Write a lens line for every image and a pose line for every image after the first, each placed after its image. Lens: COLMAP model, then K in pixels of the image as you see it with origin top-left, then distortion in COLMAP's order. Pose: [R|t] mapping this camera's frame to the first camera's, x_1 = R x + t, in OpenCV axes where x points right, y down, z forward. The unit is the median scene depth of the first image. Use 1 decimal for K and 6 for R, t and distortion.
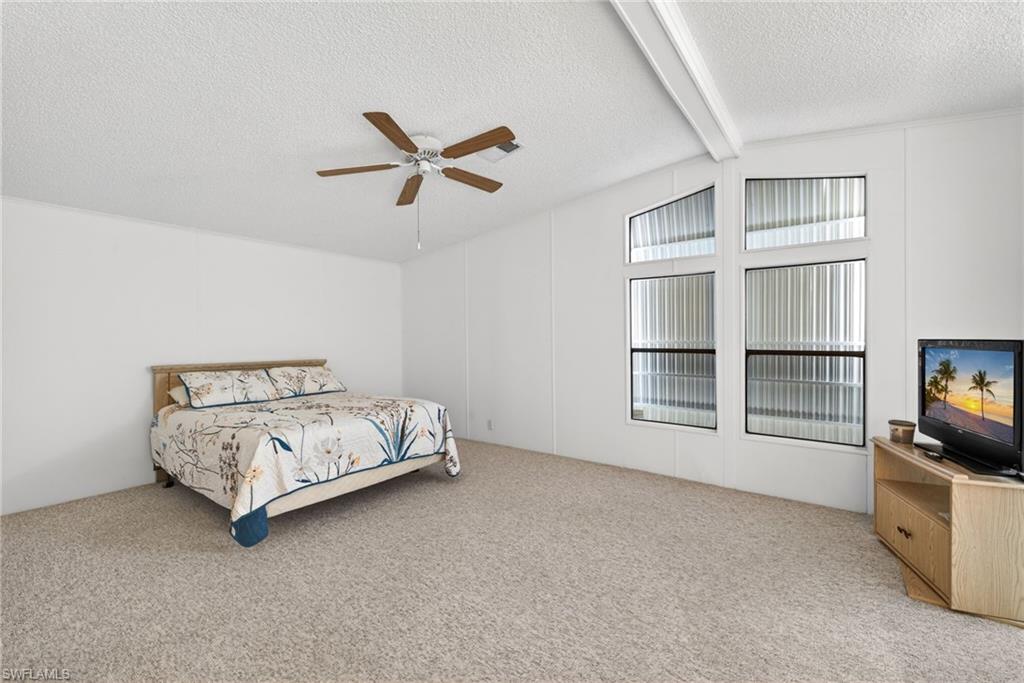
lens RADIAL K [[429.5, 0, 510.7], [0, 429.5, 340.2], [0, 0, 1]] dist [0.003585, 0.000212]
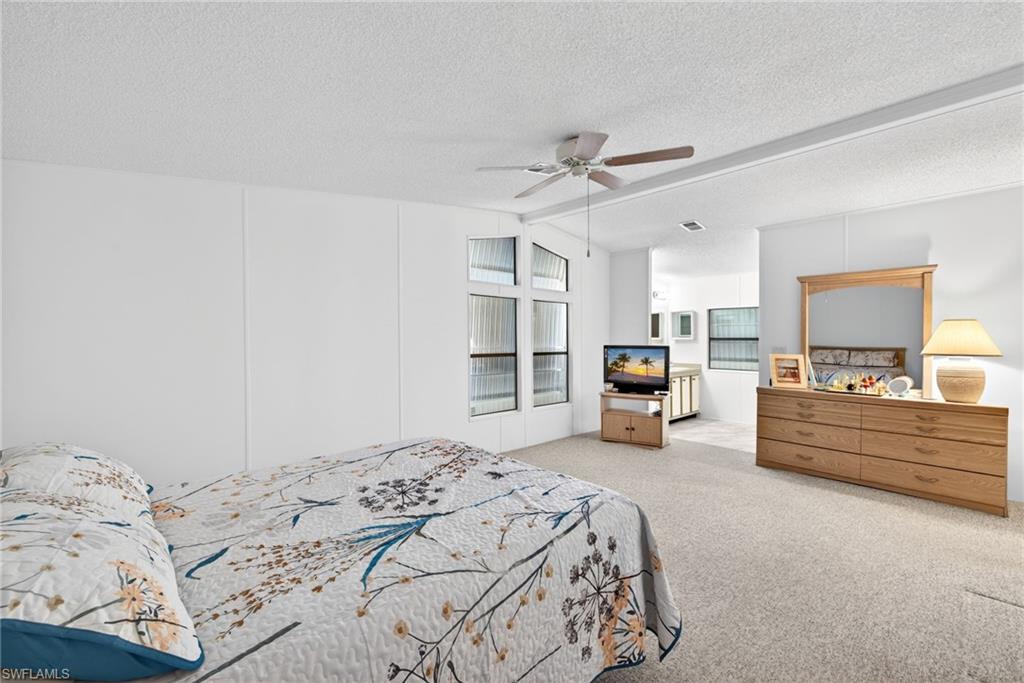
lens RADIAL K [[429.5, 0, 510.7], [0, 429.5, 340.2], [0, 0, 1]] dist [0.003585, 0.000212]
pose [[0.202721, -0.002784, 0.979233, -1.044712], [0.005297, 0.999984, 0.001746, -0.026114], [-0.979222, 0.004833, 0.202732, 0.832048]]
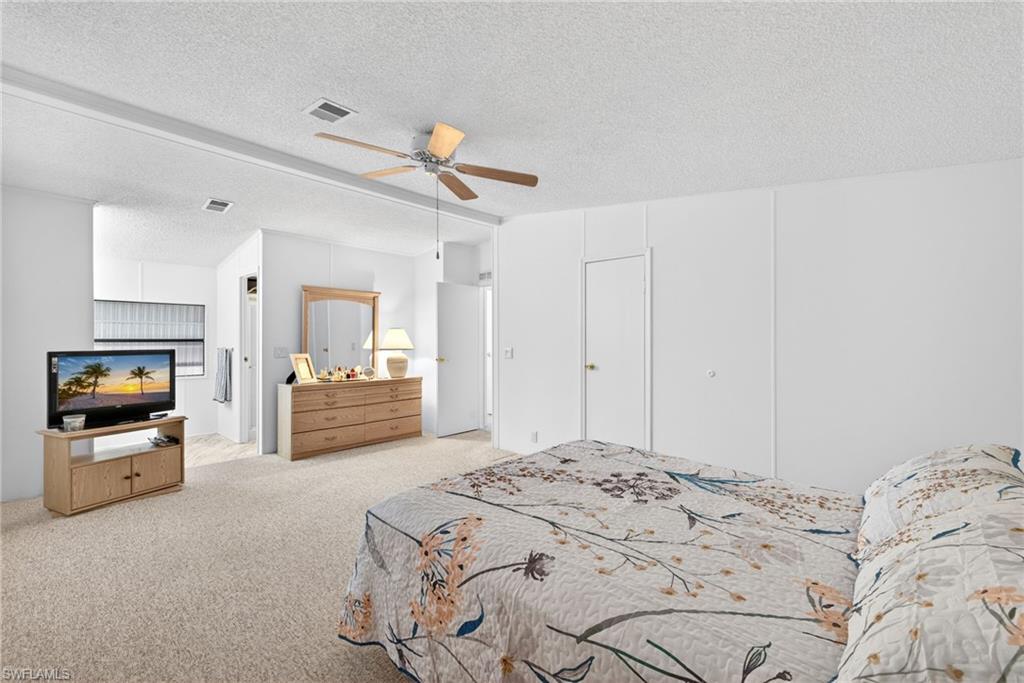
lens RADIAL K [[429.5, 0, 510.7], [0, 429.5, 340.2], [0, 0, 1]] dist [0.003585, 0.000212]
pose [[-0.993320, 0.002217, 0.115371, -0.420130], [0.003239, 0.999957, 0.008674, -0.032778], [-0.115347, 0.008989, -0.993285, 1.695907]]
